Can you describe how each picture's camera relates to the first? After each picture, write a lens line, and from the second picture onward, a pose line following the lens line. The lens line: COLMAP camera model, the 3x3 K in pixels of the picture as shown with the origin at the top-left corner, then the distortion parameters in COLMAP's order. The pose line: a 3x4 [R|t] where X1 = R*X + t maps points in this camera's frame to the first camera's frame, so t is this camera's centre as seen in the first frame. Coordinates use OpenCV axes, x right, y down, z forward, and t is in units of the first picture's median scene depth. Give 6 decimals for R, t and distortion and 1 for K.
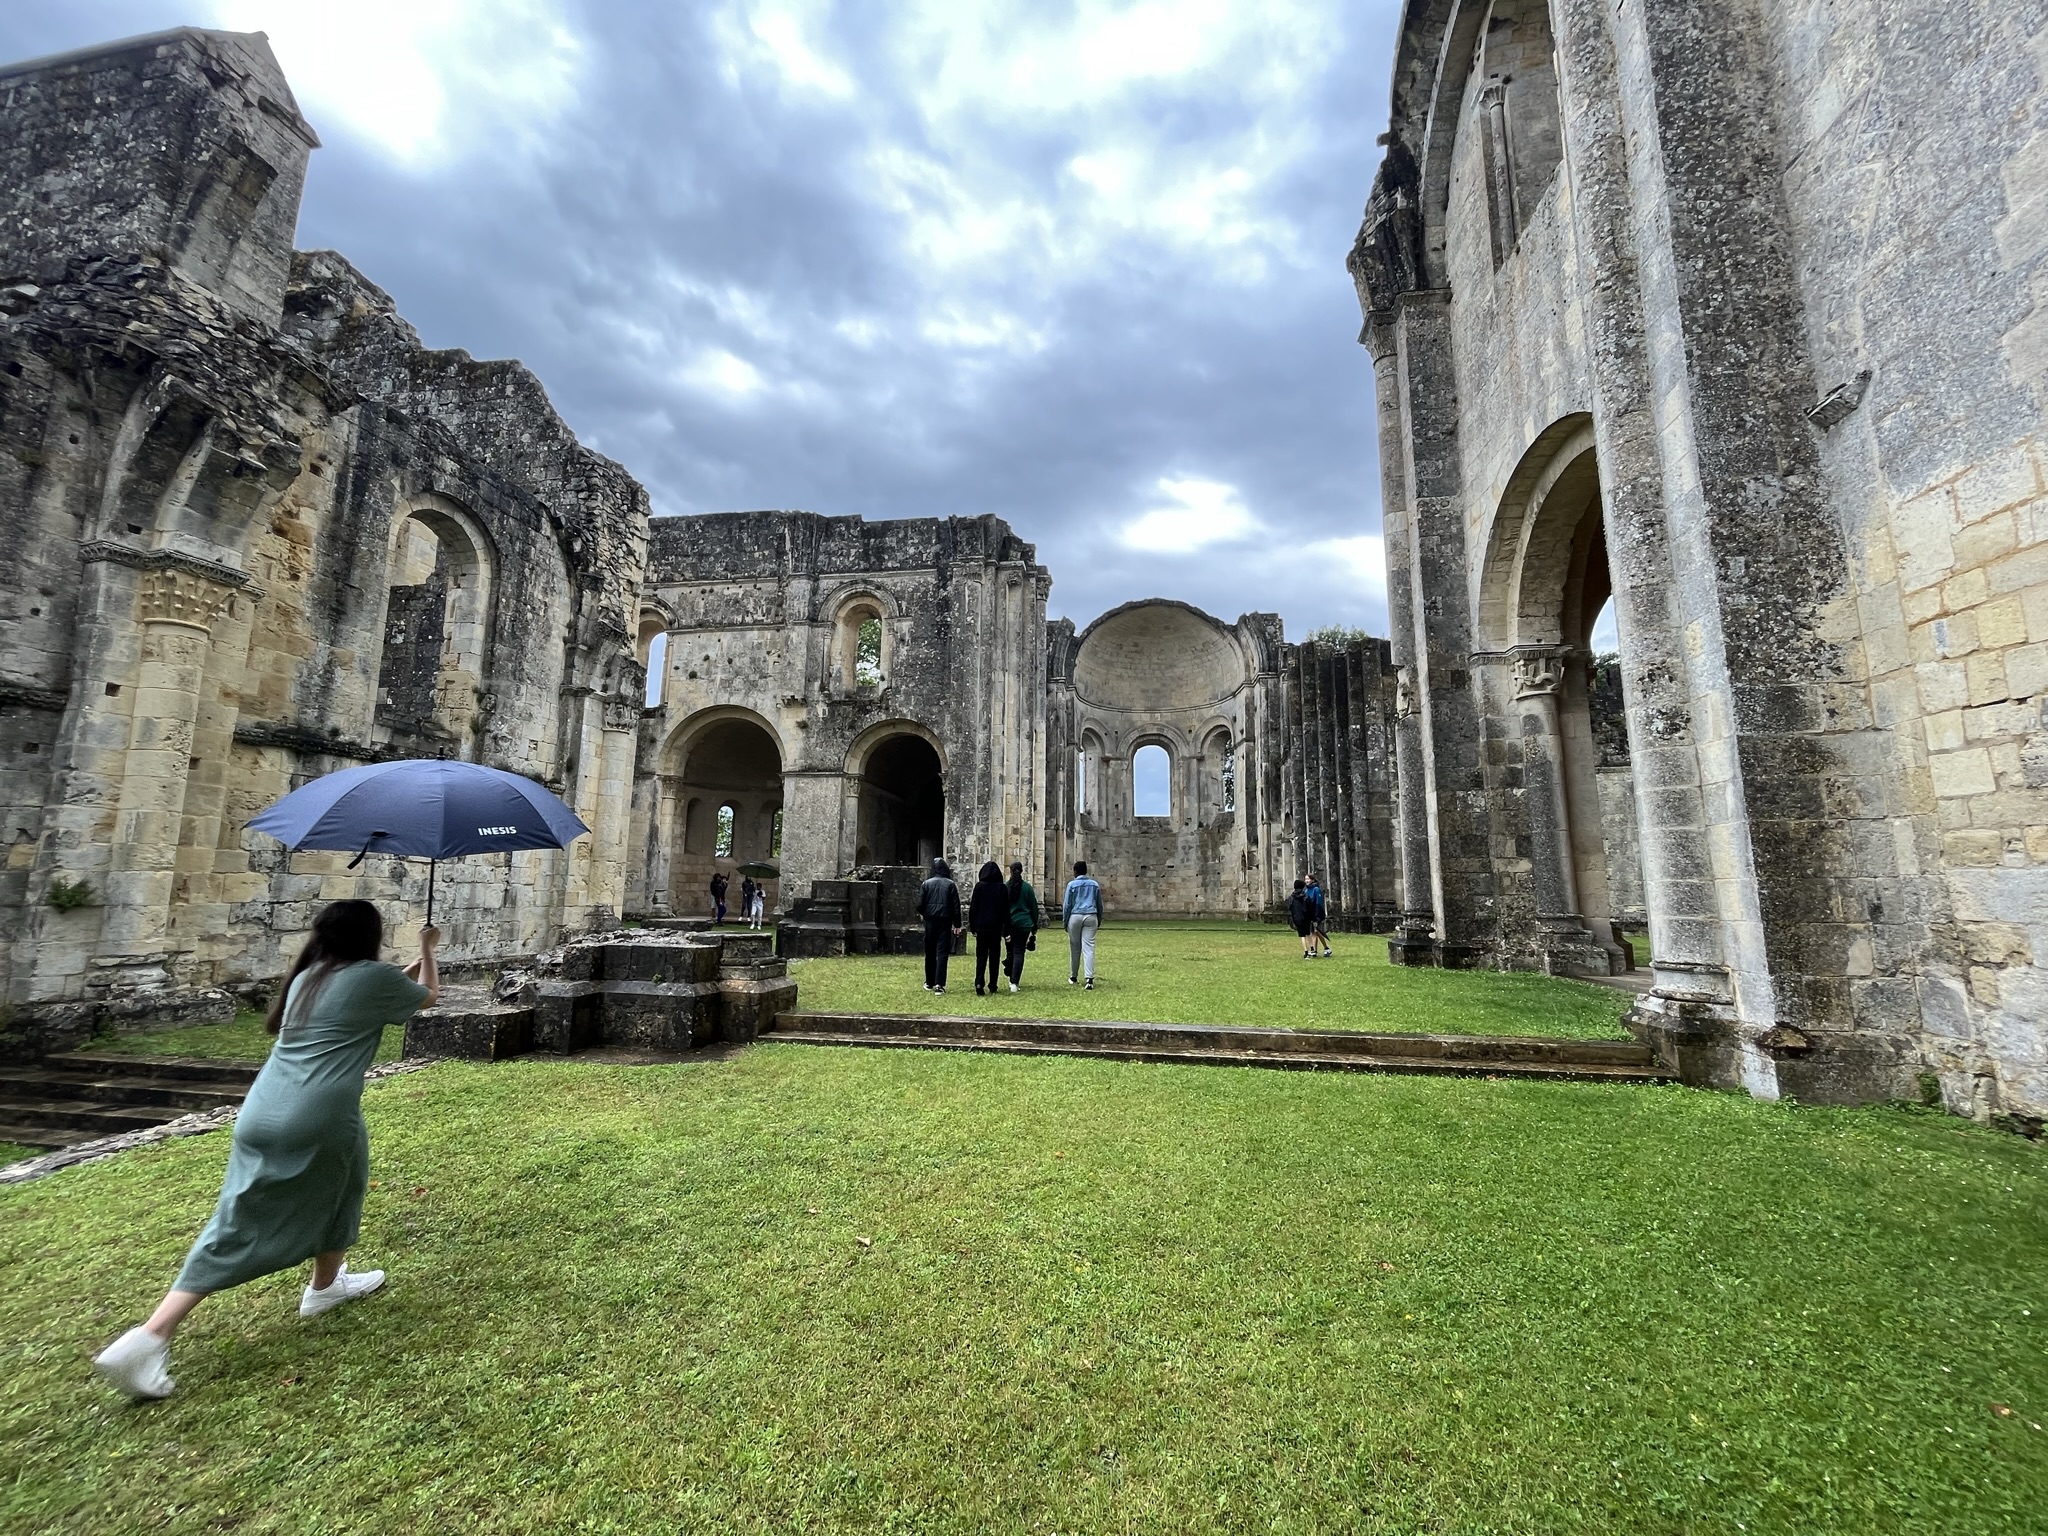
lens RADIAL K [[824.9, 0, 1026.1], [0, 824.9, 762.0], [0, 0, 1]] dist [-0.006759, -0.000570]
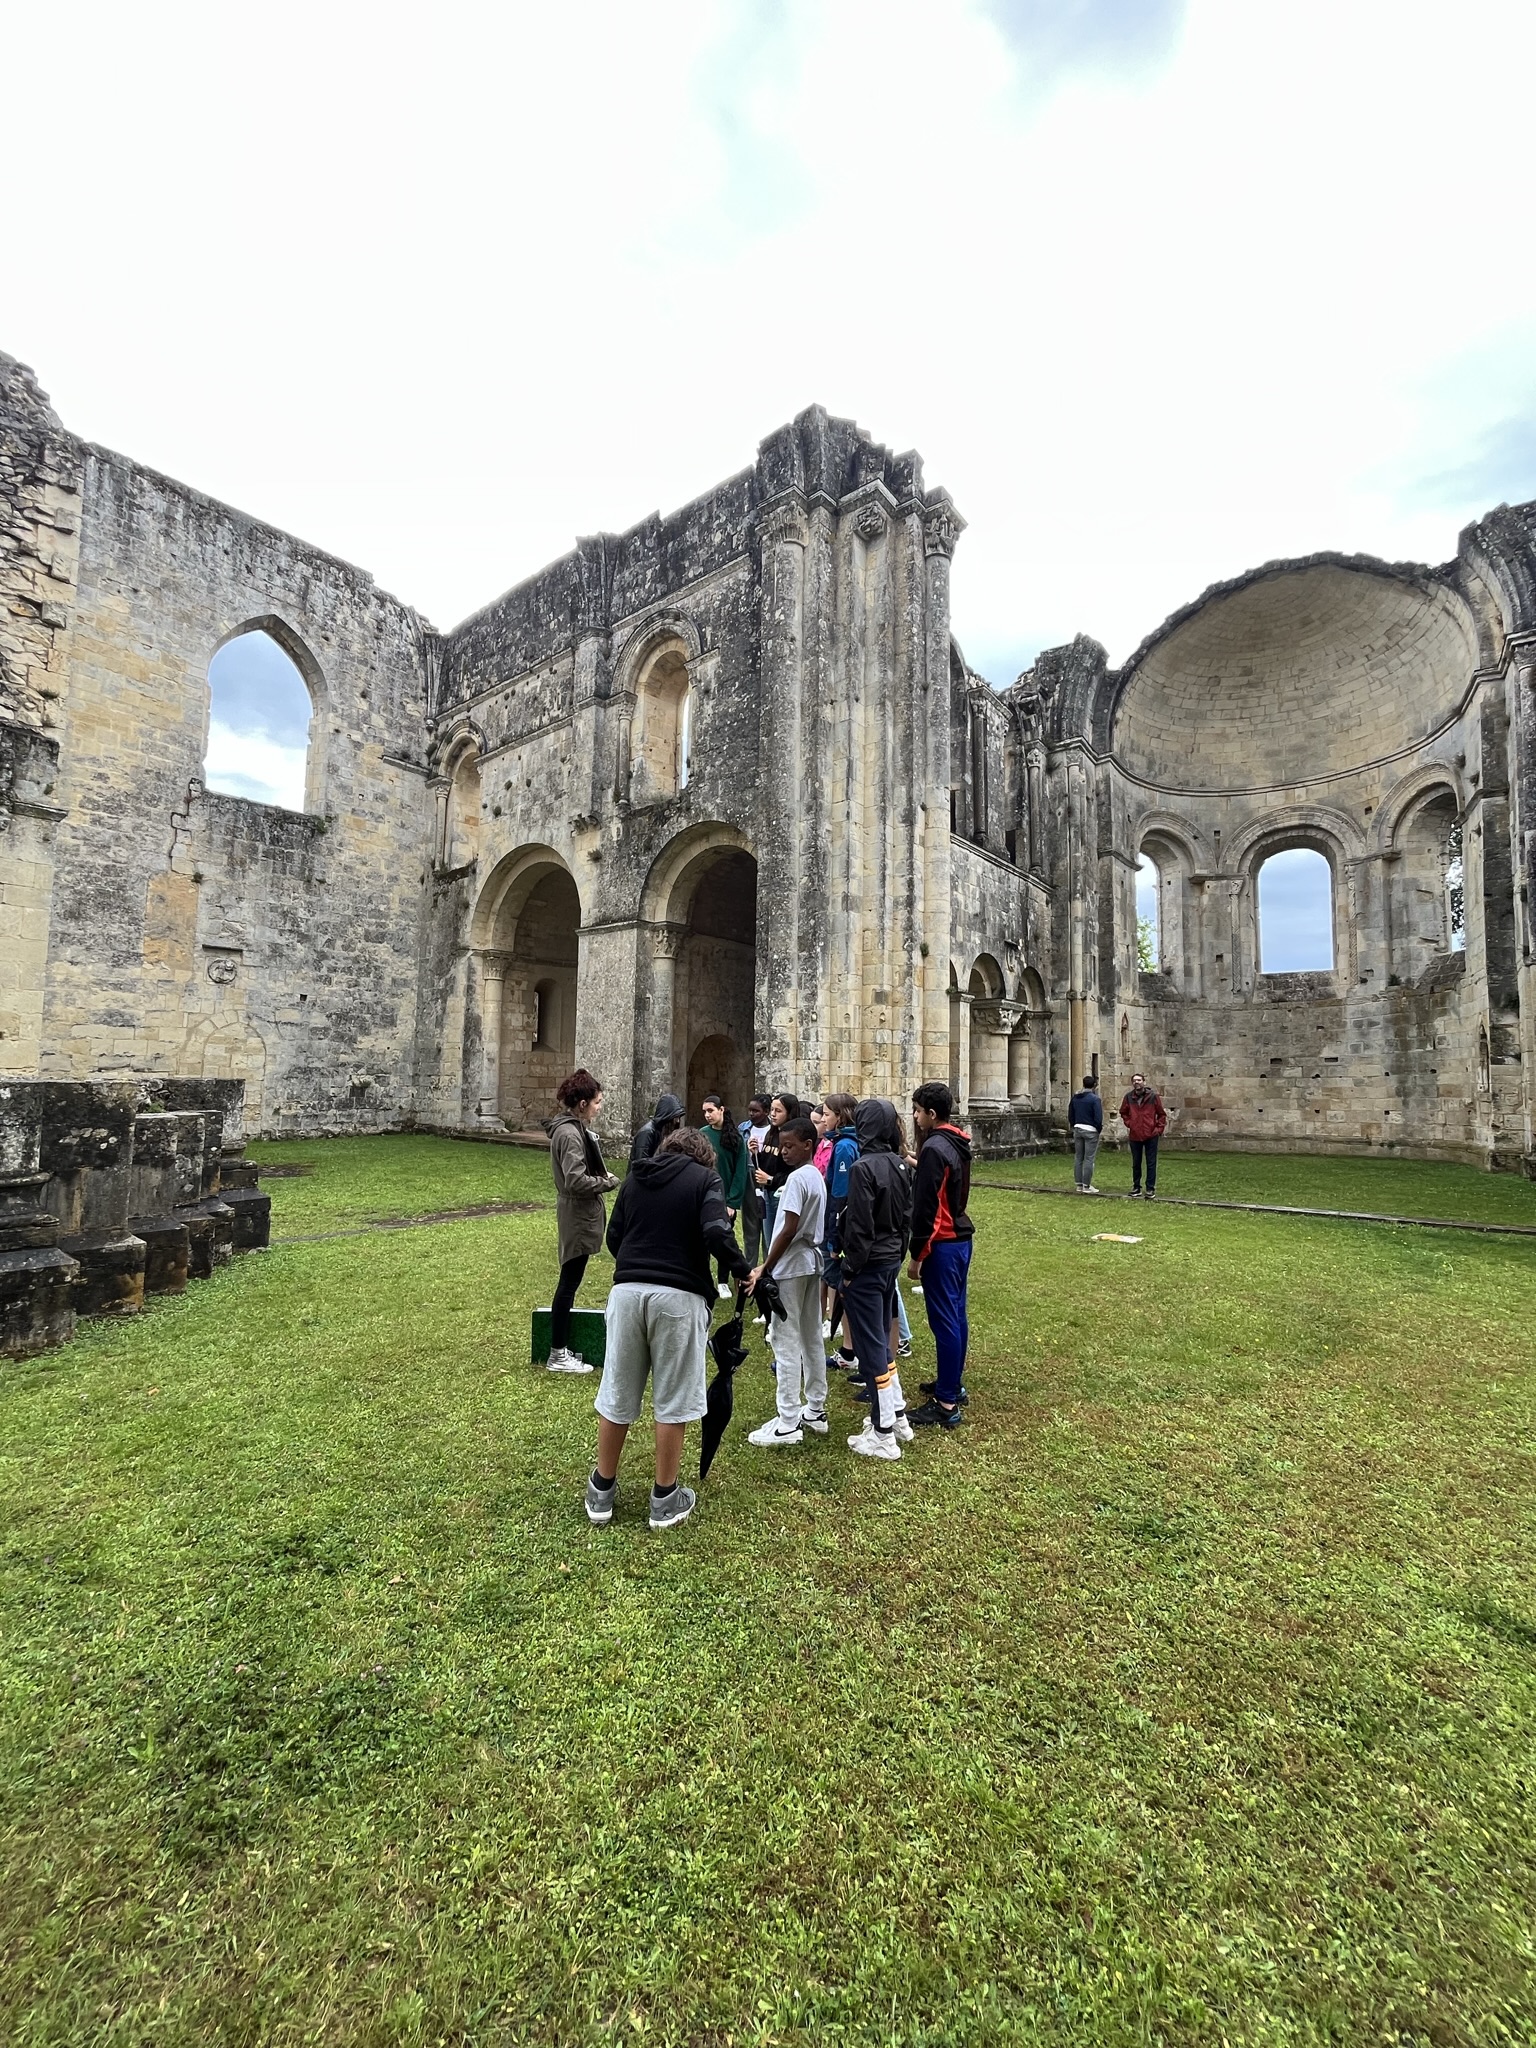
lens RADIAL K [[824.9, 0, 779.4], [0, 824.9, 1021.0], [0, 0, 1]] dist [-0.006759, -0.000570]
pose [[0.867038, -0.035213, -0.496996, 0.179666], [0.073190, 0.995680, 0.057139, 0.058843], [0.492837, -0.085916, 0.865870, 0.470176]]
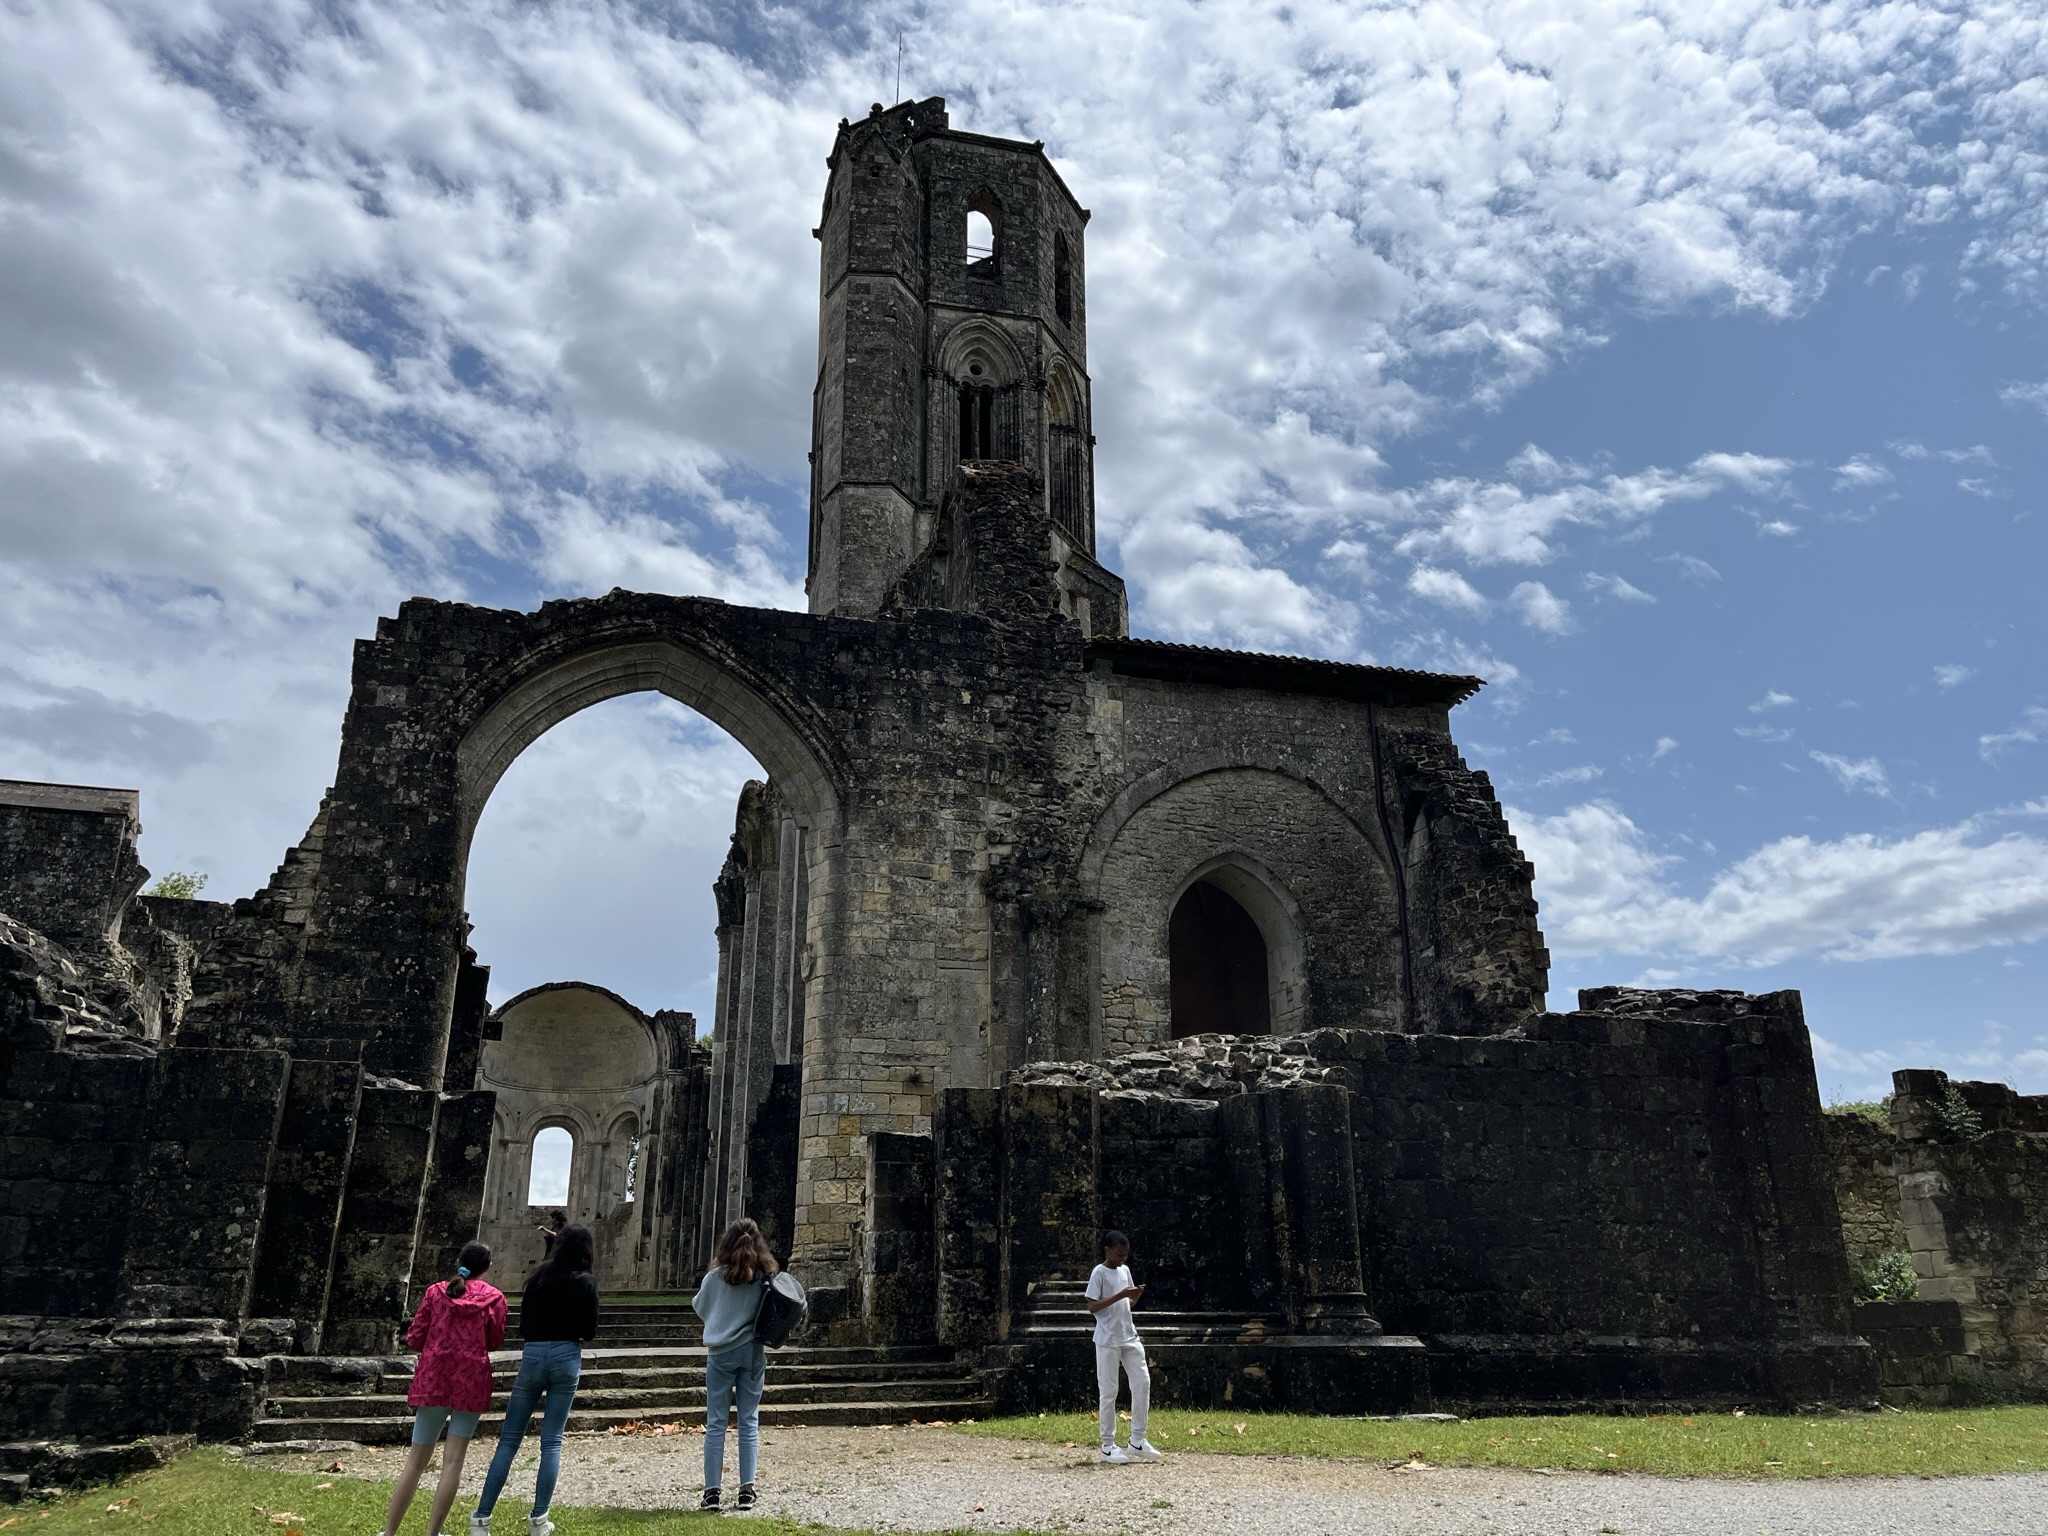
lens RADIAL K [[1540.6, 0, 1026.3], [0, 1540.6, 771.8], [0, 0, 1]] dist [0.041079, -0.022765]
pose [[0.896202, 0.134701, 0.422703, -0.246472], [-0.048317, 0.976760, -0.208820, -0.106869], [-0.441007, 0.166721, 0.881883, -1.267872]]
